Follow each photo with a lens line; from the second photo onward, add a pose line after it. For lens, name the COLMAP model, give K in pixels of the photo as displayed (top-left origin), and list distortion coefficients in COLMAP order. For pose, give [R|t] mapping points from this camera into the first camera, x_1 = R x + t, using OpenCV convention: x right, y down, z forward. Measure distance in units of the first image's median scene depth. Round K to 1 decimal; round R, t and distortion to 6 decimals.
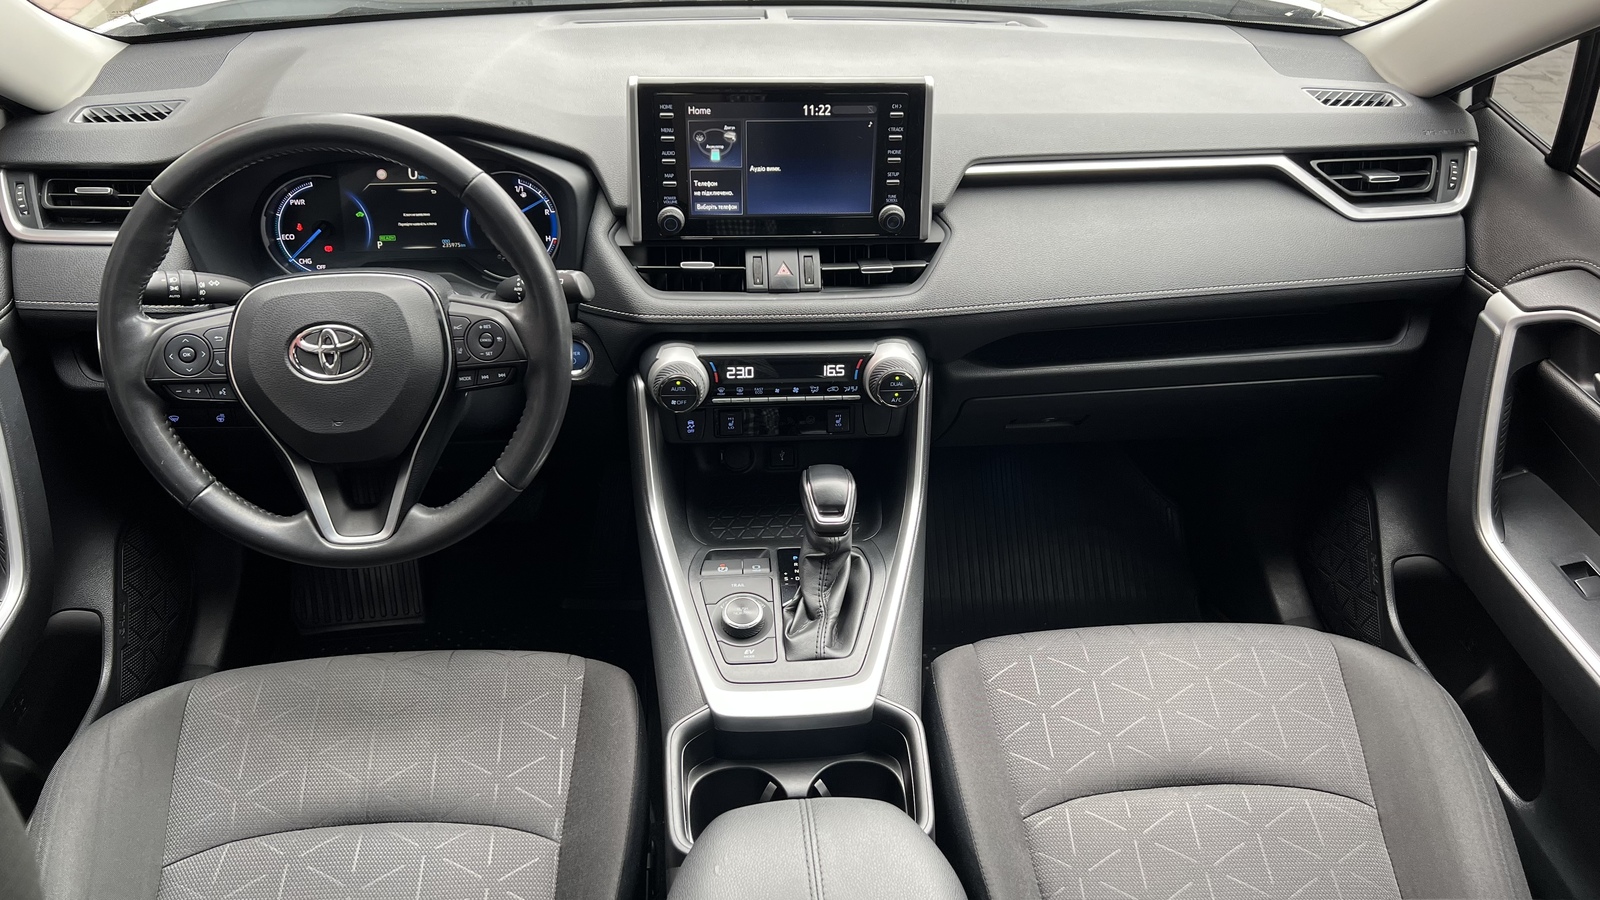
lens RADIAL K [[1168.0, 0, 802.3], [0, 1168.0, 446.4], [0, 0, 1]] dist [0.039383, -0.041501]
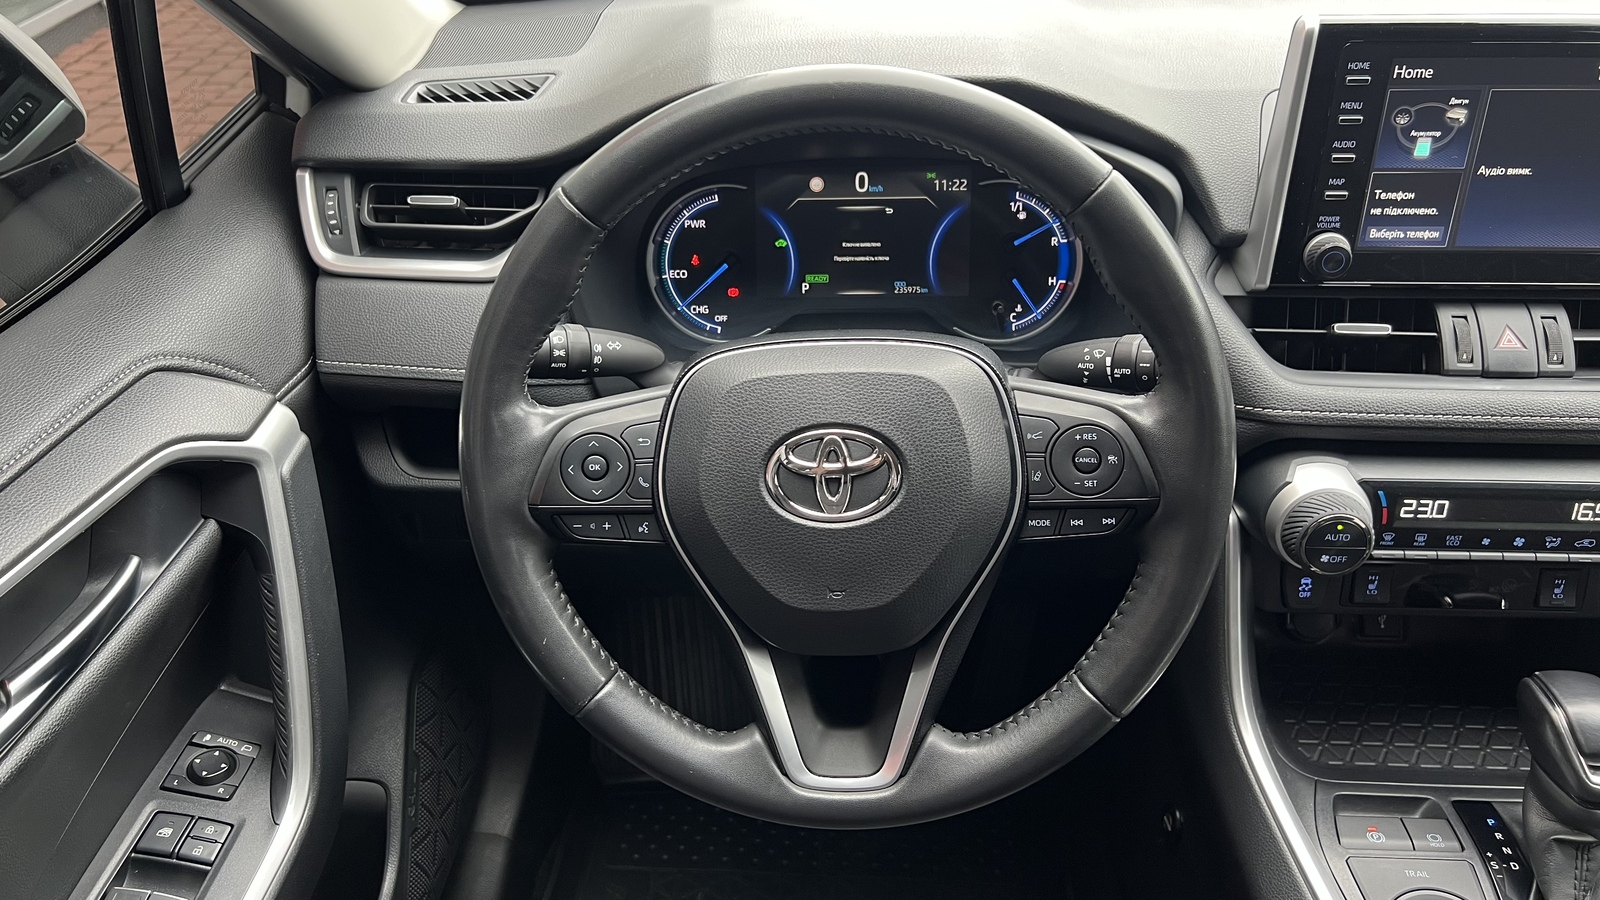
lens RADIAL K [[1257.1, 0, 864.7], [0, 1257.1, 457.5], [0, 0, 1]] dist [0.183575, -0.438877]
pose [[0.989567, 0.037039, -0.139229, -0.252704], [-0.041493, 0.998711, -0.029224, -0.060010], [0.137967, 0.034697, 0.989829, 0.318512]]
